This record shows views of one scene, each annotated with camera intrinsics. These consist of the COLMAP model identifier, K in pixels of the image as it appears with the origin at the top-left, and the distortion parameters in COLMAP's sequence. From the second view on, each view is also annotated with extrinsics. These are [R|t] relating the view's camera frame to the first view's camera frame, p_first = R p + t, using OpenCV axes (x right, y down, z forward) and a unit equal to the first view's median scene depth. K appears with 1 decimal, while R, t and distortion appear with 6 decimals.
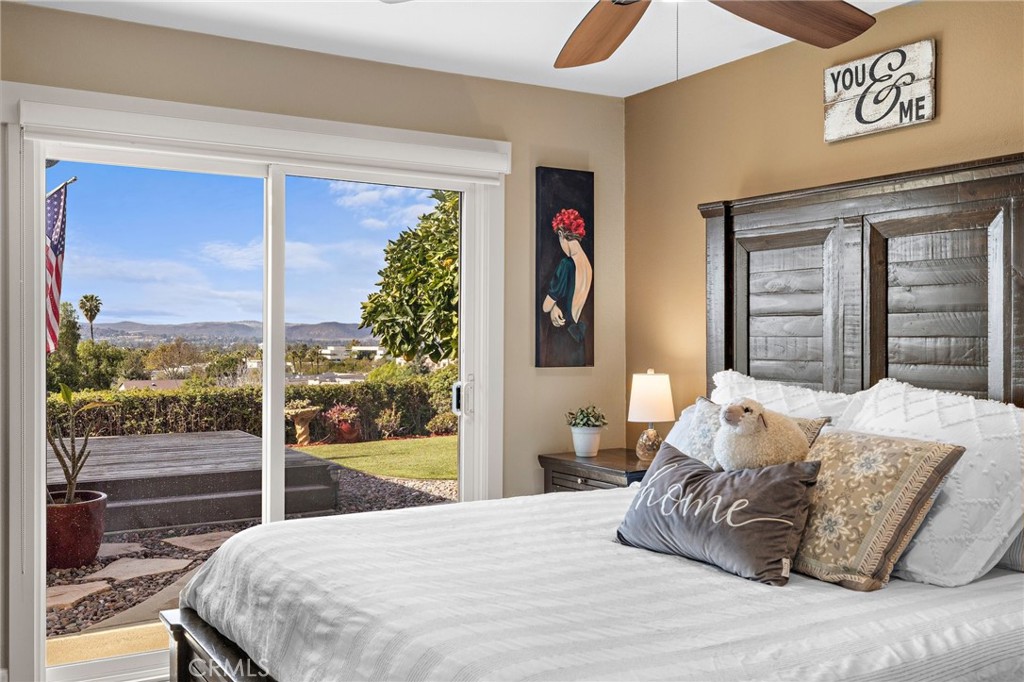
lens RADIAL K [[990.6, 0, 506.6], [0, 990.6, 329.9], [0, 0, 1]] dist [0.005449, 0.010898]
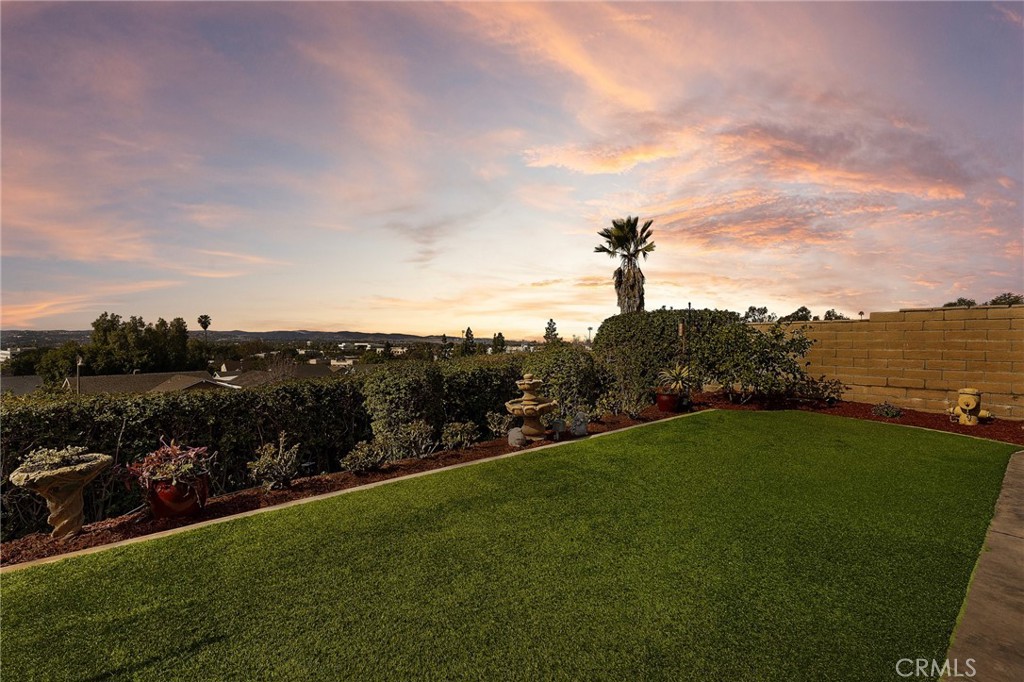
lens RADIAL K [[463.8, 0, 507.4], [0, 463.8, 329.0], [0, 0, 1]] dist [0.005846, 0.000136]
pose [[0.986525, 0.006876, 0.163467, -0.090891], [-0.004631, 0.999890, -0.014114, 0.049047], [-0.163546, 0.013166, 0.986448, 2.542403]]
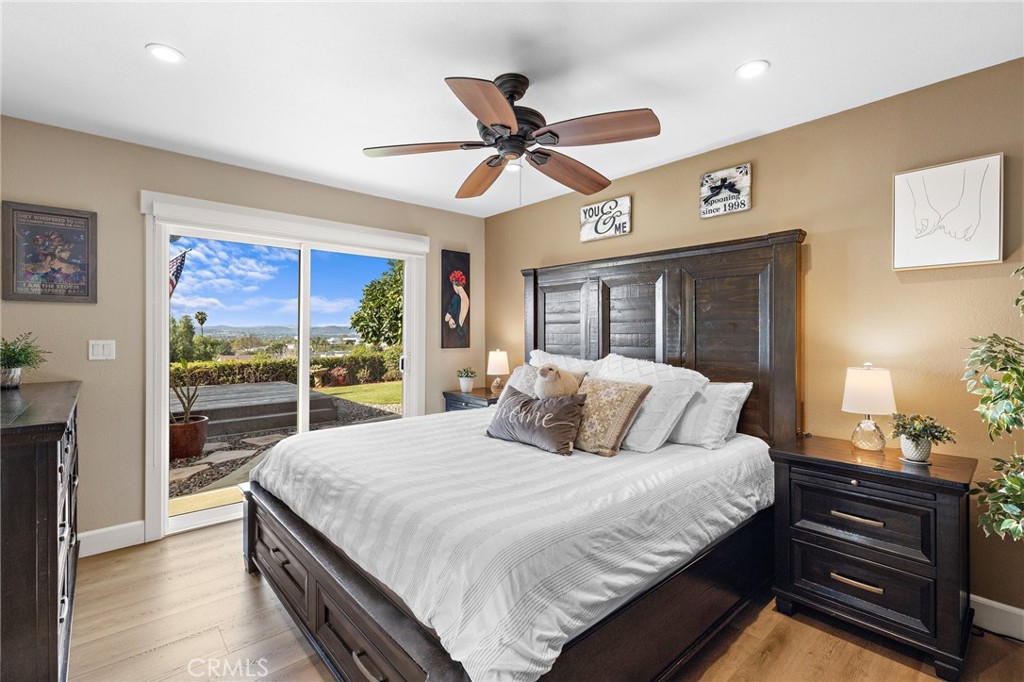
lens RADIAL K [[463.8, 0, 507.4], [0, 463.8, 329.0], [0, 0, 1]] dist [0.005846, 0.000136]
pose [[0.982945, 0.002632, 0.183880, -0.015240], [-0.002218, 0.999995, -0.002455, -0.000022], [-0.183885, 0.002005, 0.982946, 0.052276]]
